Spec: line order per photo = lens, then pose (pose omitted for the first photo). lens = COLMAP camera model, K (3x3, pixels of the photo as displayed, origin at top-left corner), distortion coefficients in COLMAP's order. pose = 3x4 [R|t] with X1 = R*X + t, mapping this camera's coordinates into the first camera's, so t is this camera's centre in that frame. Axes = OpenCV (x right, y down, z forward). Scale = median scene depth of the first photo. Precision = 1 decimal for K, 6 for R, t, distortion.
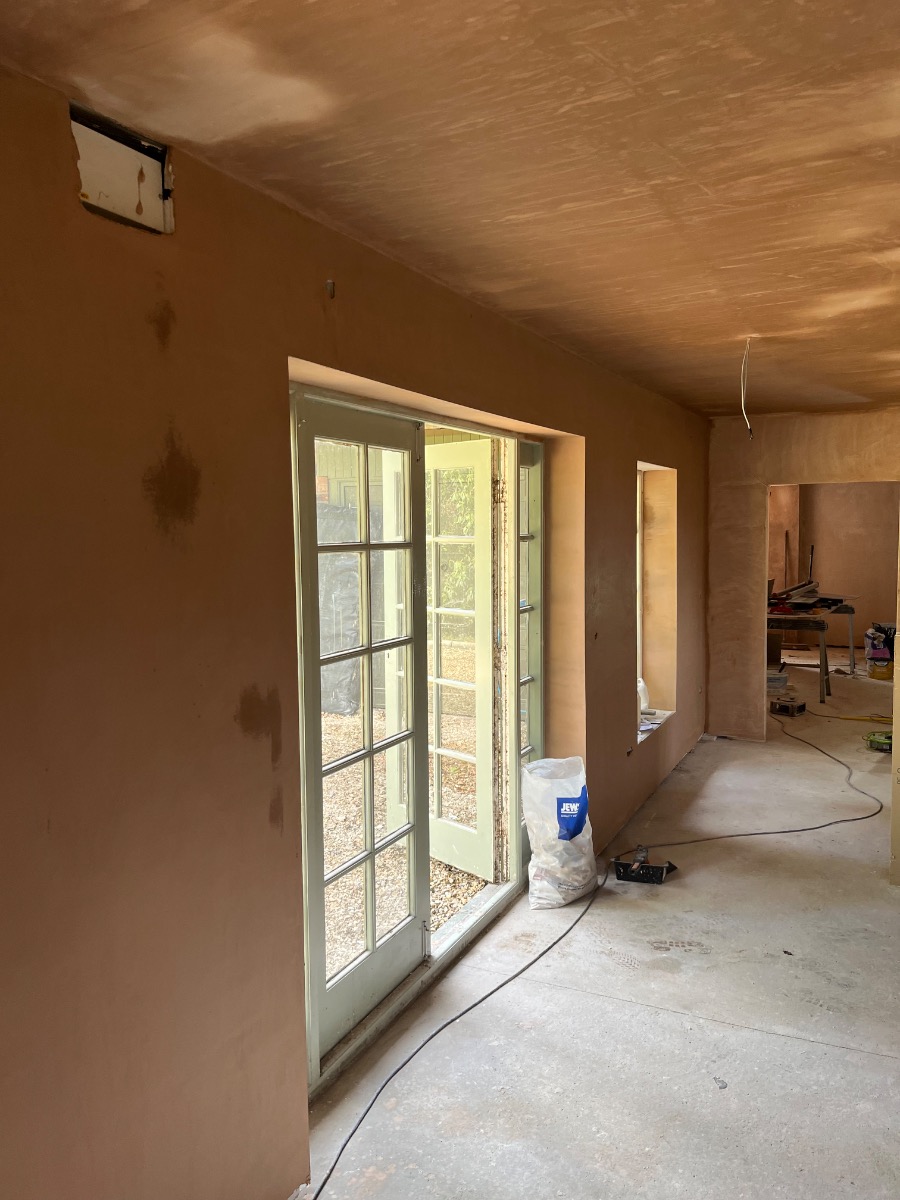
lens RADIAL K [[893.9, 0, 456.2], [0, 893.9, 595.4], [0, 0, 1]] dist [0.052469, -0.085968]
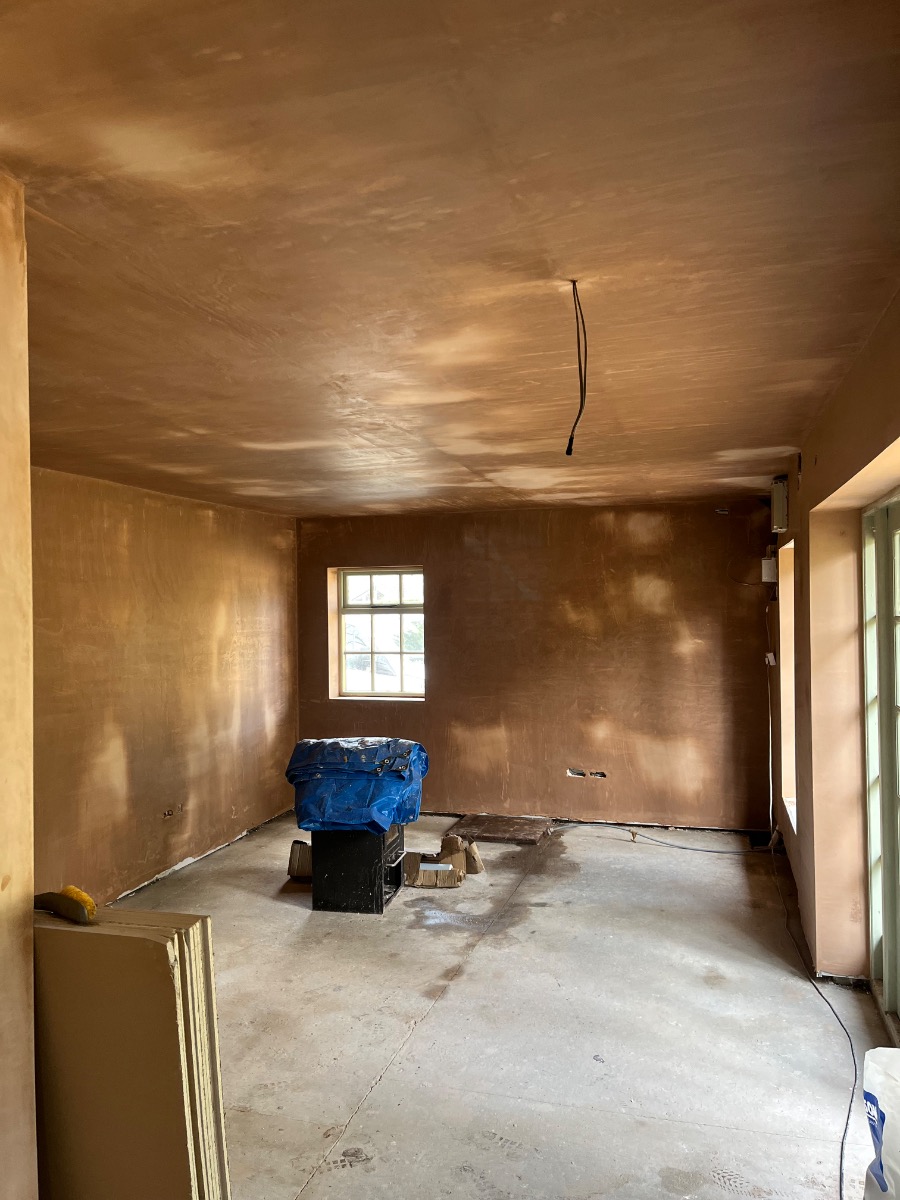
lens RADIAL K [[893.9, 0, 443.3], [0, 893.9, 600.9], [0, 0, 1]] dist [0.052469, -0.085968]
pose [[-0.985488, 0.028550, -0.167328, 0.549201], [0.014930, 0.996513, 0.082097, -0.150452], [0.169088, 0.078408, -0.982477, 1.689230]]
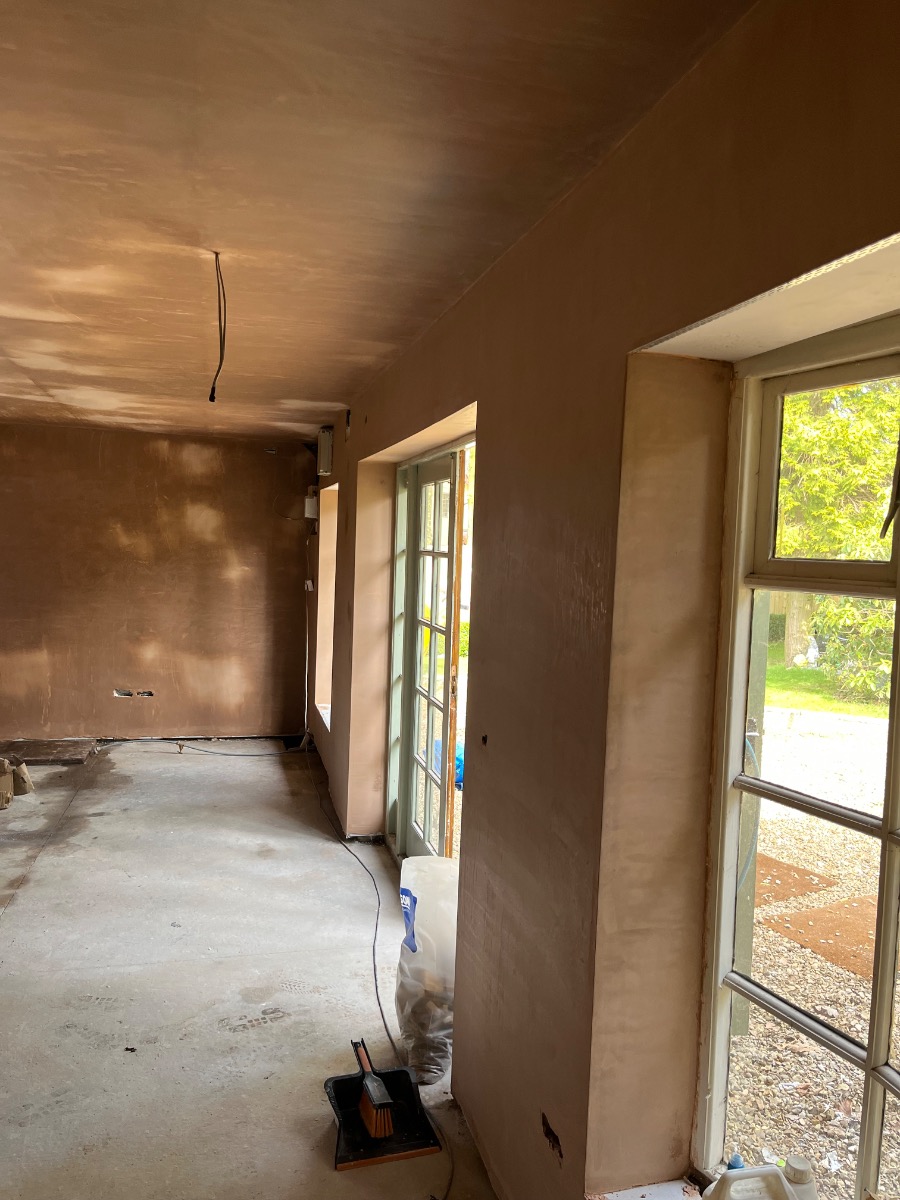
lens RADIAL K [[893.9, 0, 456.6], [0, 893.9, 602.9], [0, 0, 1]] dist [0.052469, -0.085968]
pose [[-0.758340, 0.031623, -0.651092, 0.686525], [-0.080691, 0.986587, 0.141900, -0.156282], [0.646846, 0.160146, -0.745616, 1.795760]]
